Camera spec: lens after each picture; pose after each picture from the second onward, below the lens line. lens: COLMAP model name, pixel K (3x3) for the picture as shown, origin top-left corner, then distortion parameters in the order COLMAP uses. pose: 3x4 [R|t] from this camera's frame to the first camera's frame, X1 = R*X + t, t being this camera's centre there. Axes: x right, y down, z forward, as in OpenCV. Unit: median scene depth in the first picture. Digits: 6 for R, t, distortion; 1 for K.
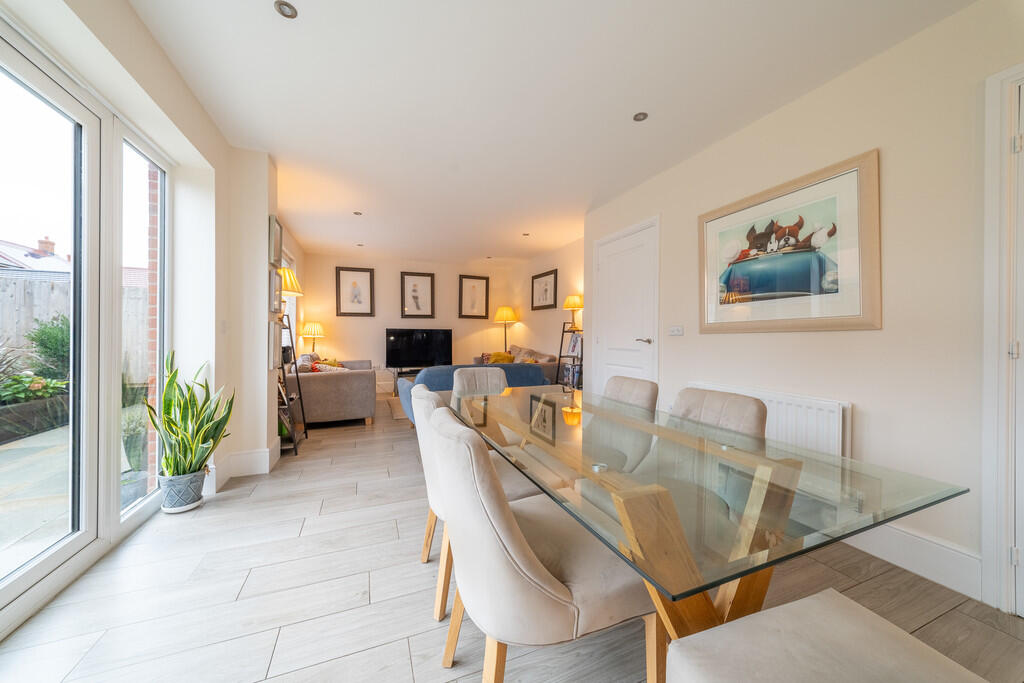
lens RADIAL K [[354.7, 0, 508.2], [0, 354.7, 336.0], [0, 0, 1]] dist [-0.002696, -0.000166]
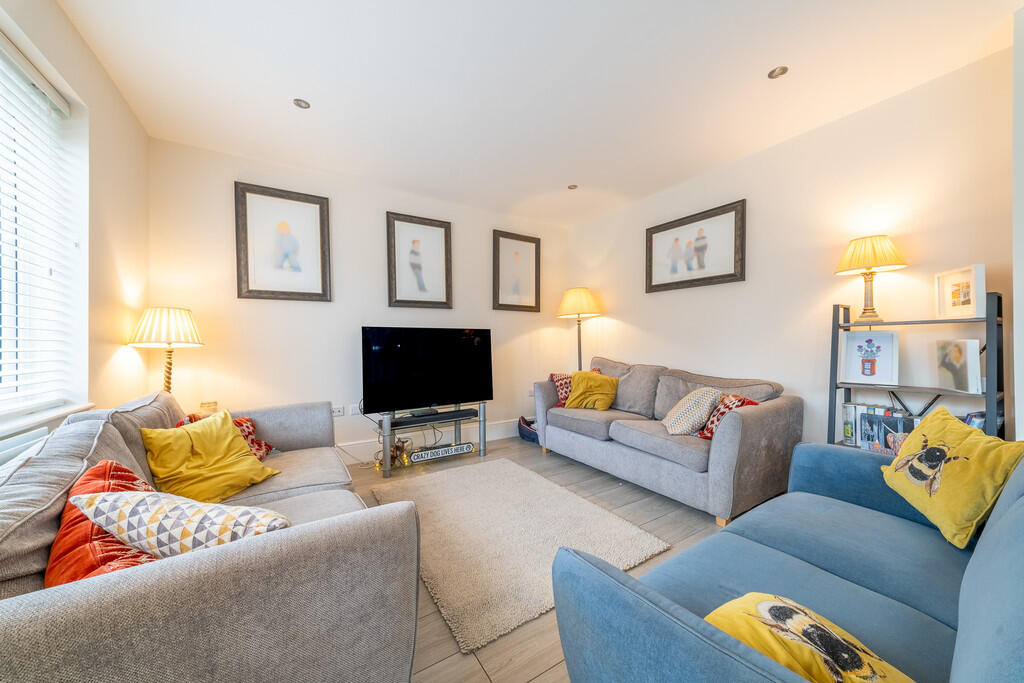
lens RADIAL K [[354.7, 0, 514.2], [0, 354.7, 343.9], [0, 0, 1]] dist [-0.002696, -0.000166]
pose [[0.985694, -0.010582, 0.168212, -0.212674], [0.010891, 0.999940, -0.000912, 0.003425], [-0.168192, 0.002731, 0.985750, 0.487544]]
